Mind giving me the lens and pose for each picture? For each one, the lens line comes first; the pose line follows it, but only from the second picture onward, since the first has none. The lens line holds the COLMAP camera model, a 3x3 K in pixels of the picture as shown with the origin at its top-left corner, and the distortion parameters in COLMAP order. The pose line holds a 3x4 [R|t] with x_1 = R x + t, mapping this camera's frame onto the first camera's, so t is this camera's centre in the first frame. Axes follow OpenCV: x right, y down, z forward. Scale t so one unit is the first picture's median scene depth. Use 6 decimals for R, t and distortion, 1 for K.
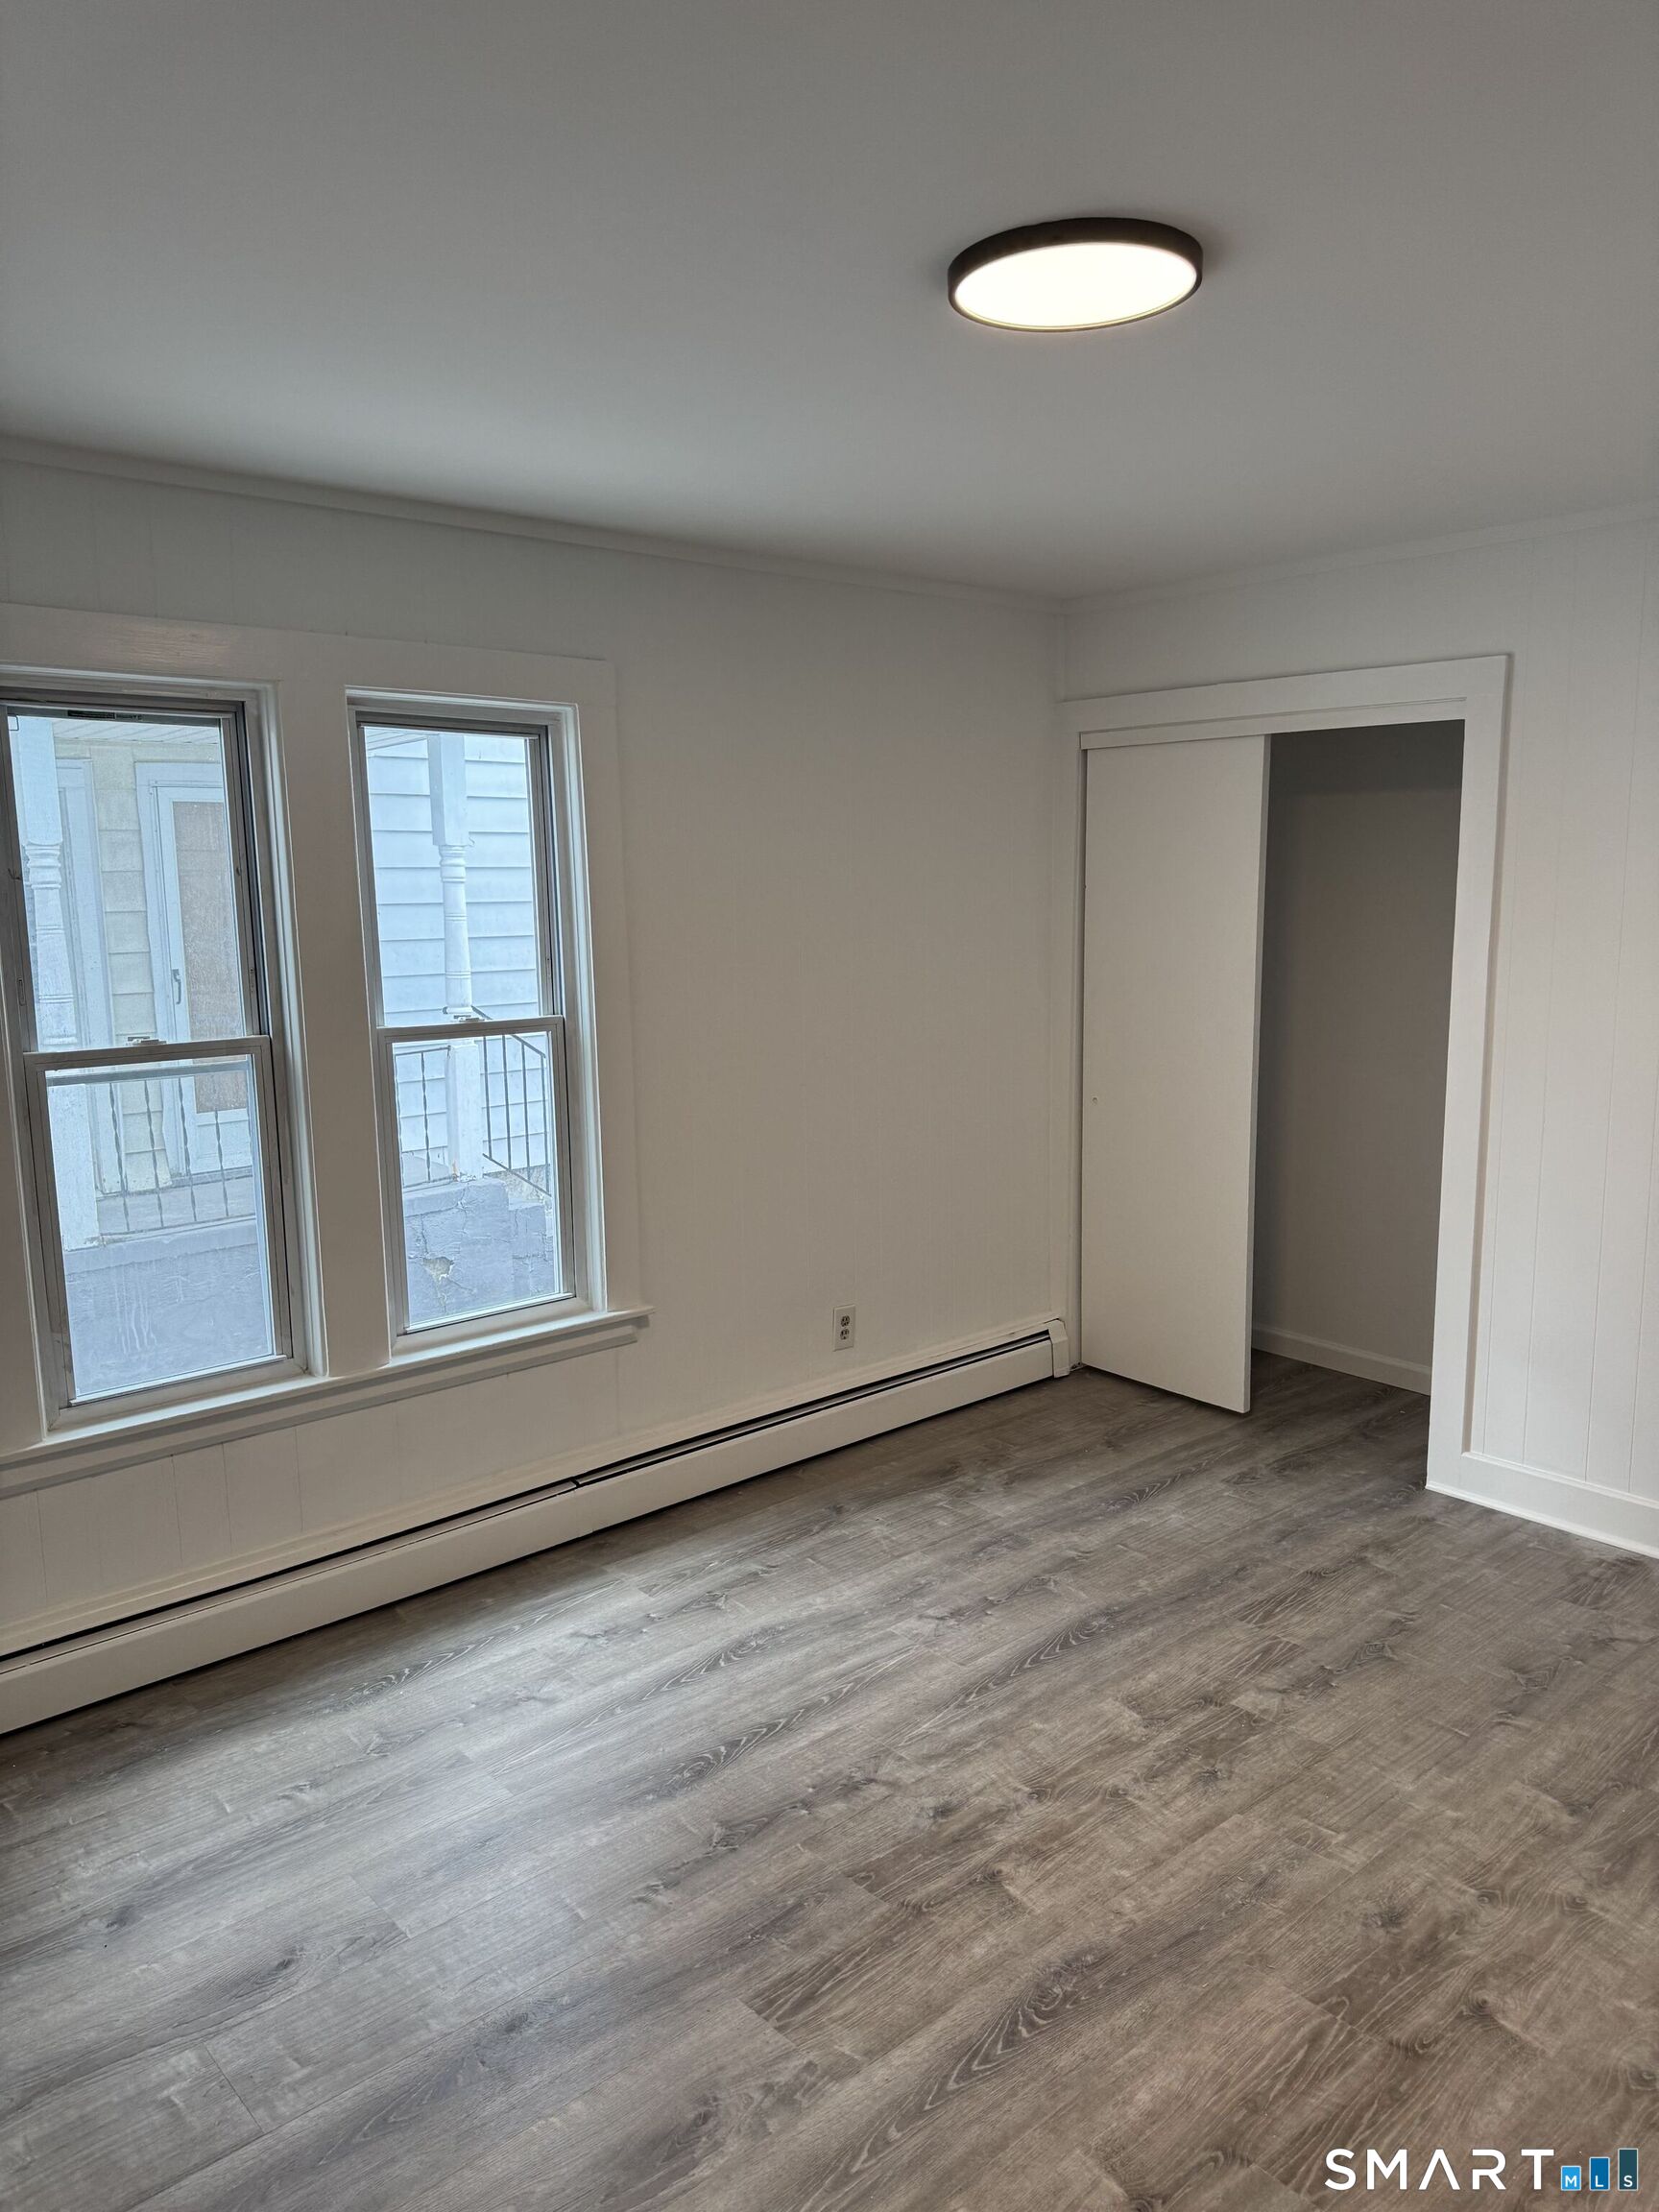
lens RADIAL K [[1566.3, 0, 825.8], [0, 1566.3, 1099.1], [0, 0, 1]] dist [0.041129, -0.042737]
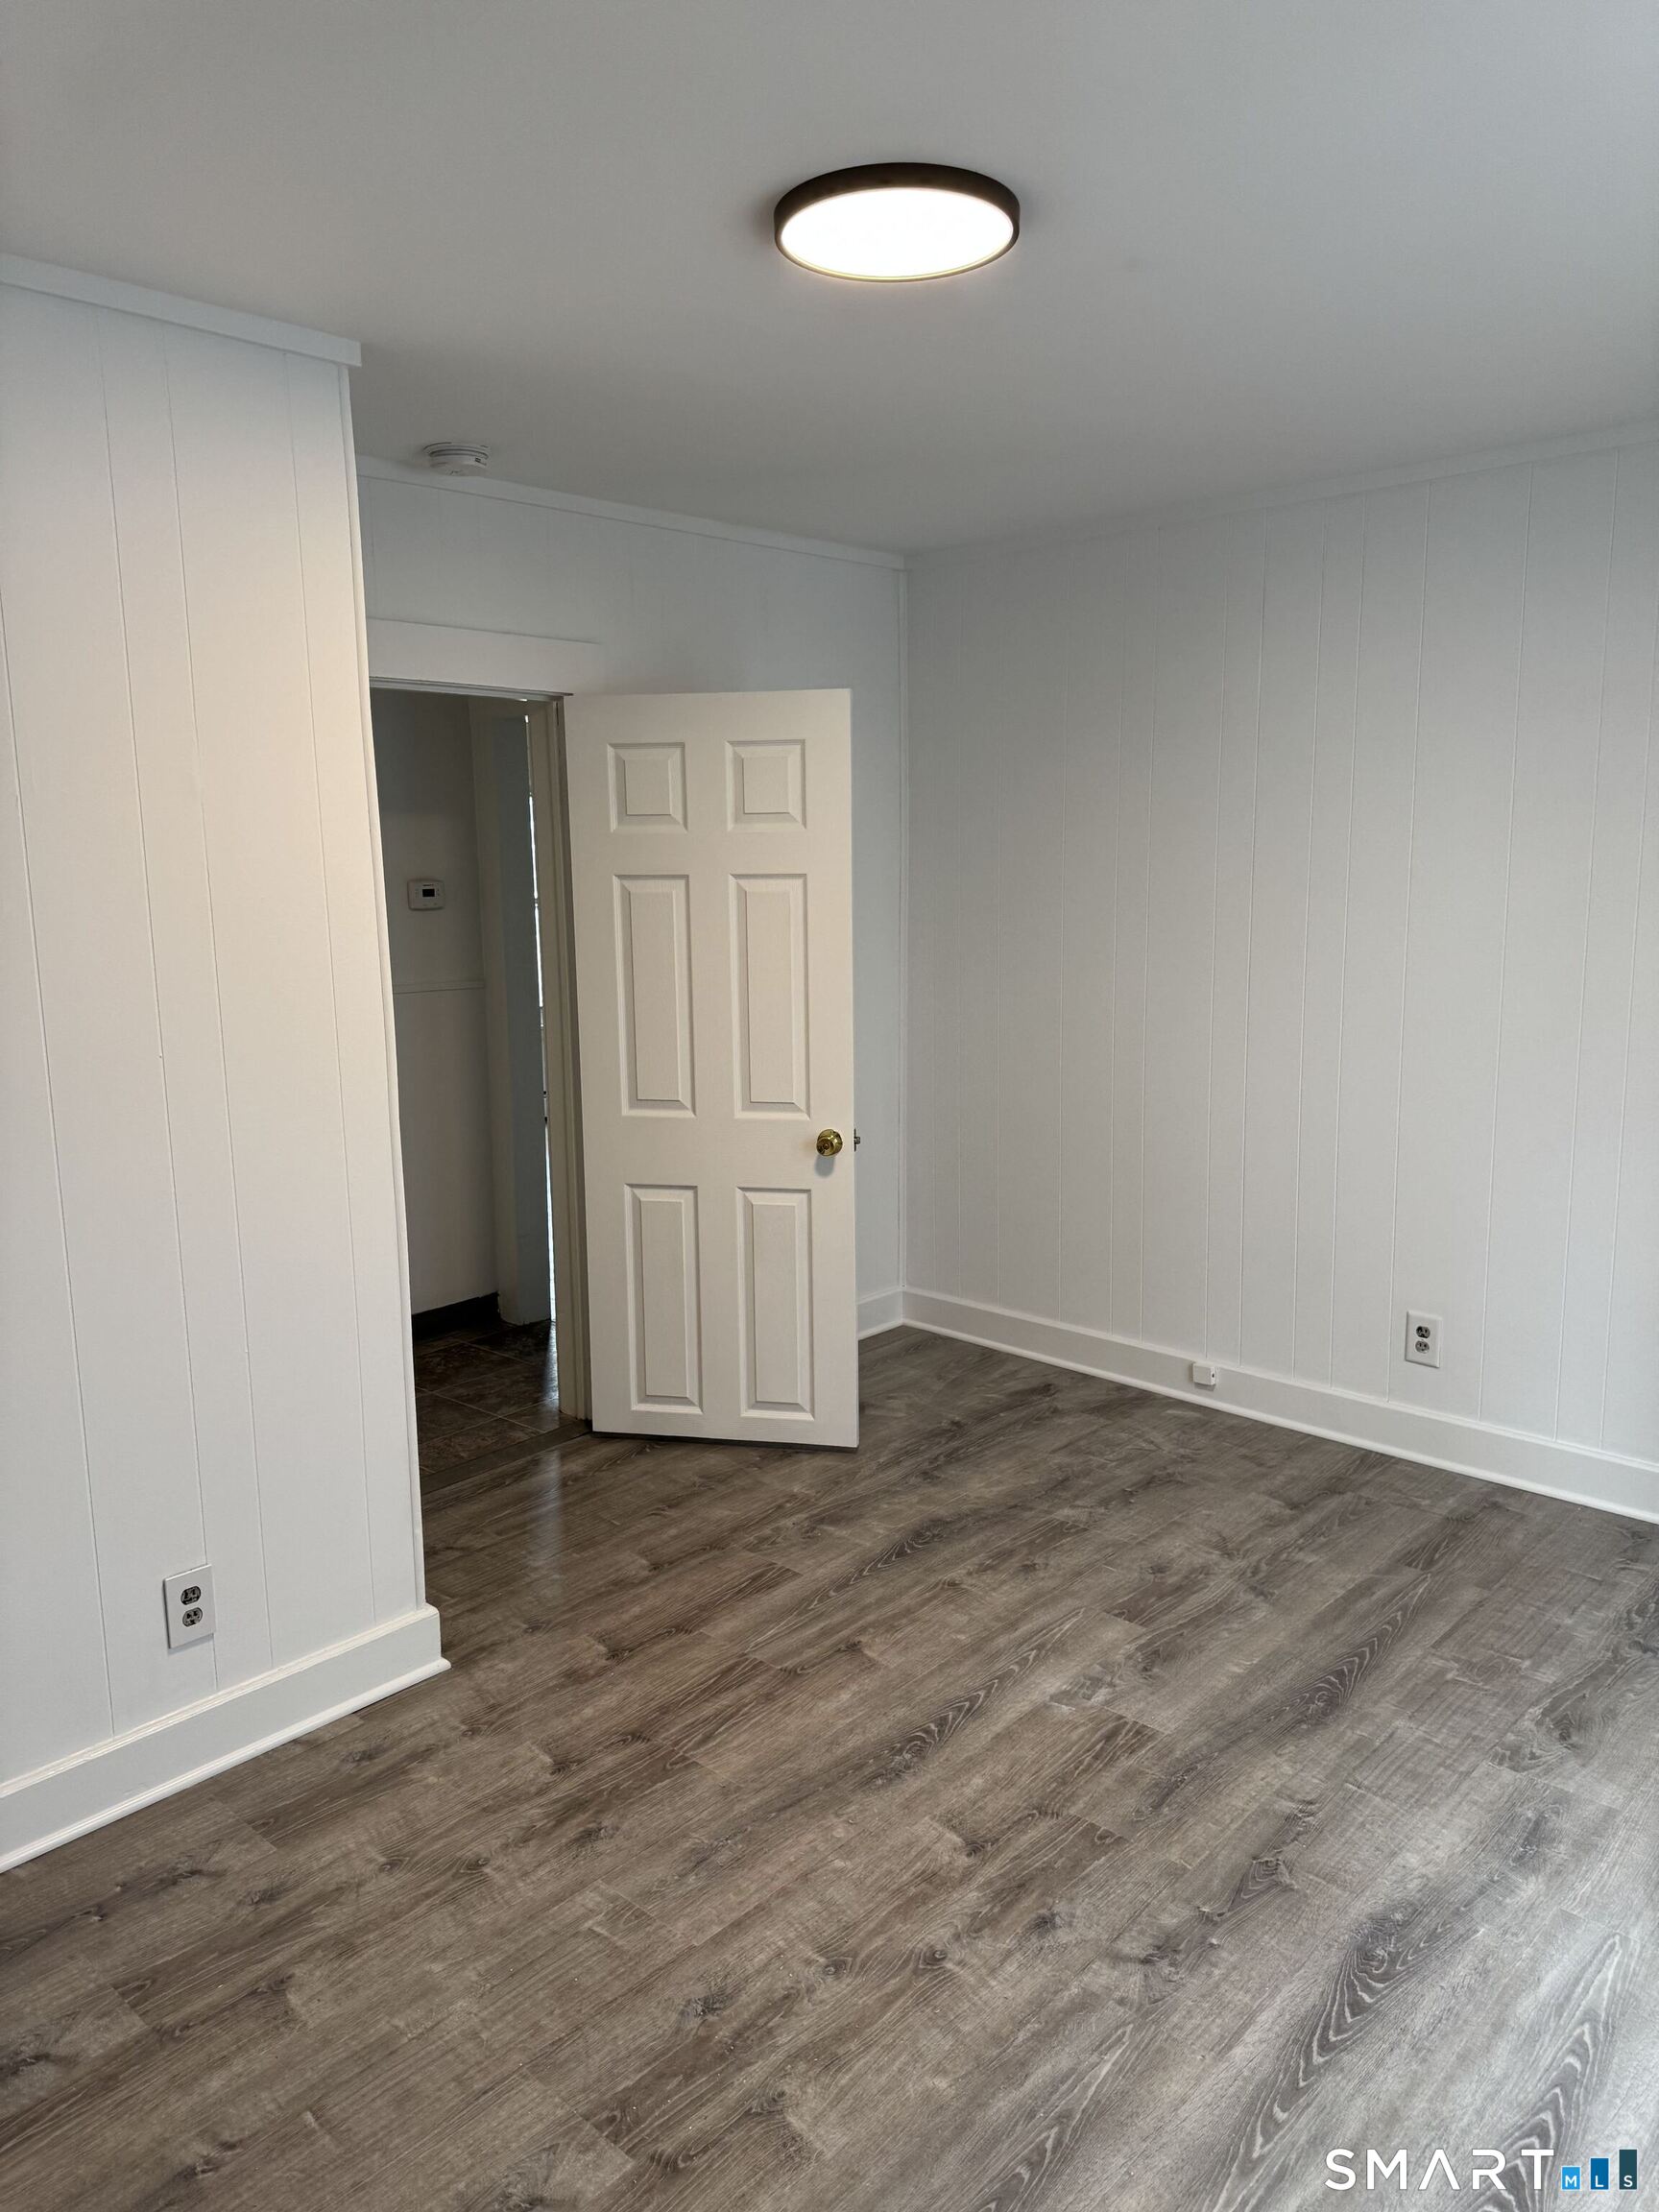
lens RADIAL K [[1566.3, 0, 825.9], [0, 1566.3, 1104.3], [0, 0, 1]] dist [0.041129, -0.042737]
pose [[-0.994228, 0.042623, -0.098459, 0.237058], [0.011170, 0.953834, 0.300125, -0.204010], [0.106706, 0.297293, -0.948805, 1.542293]]
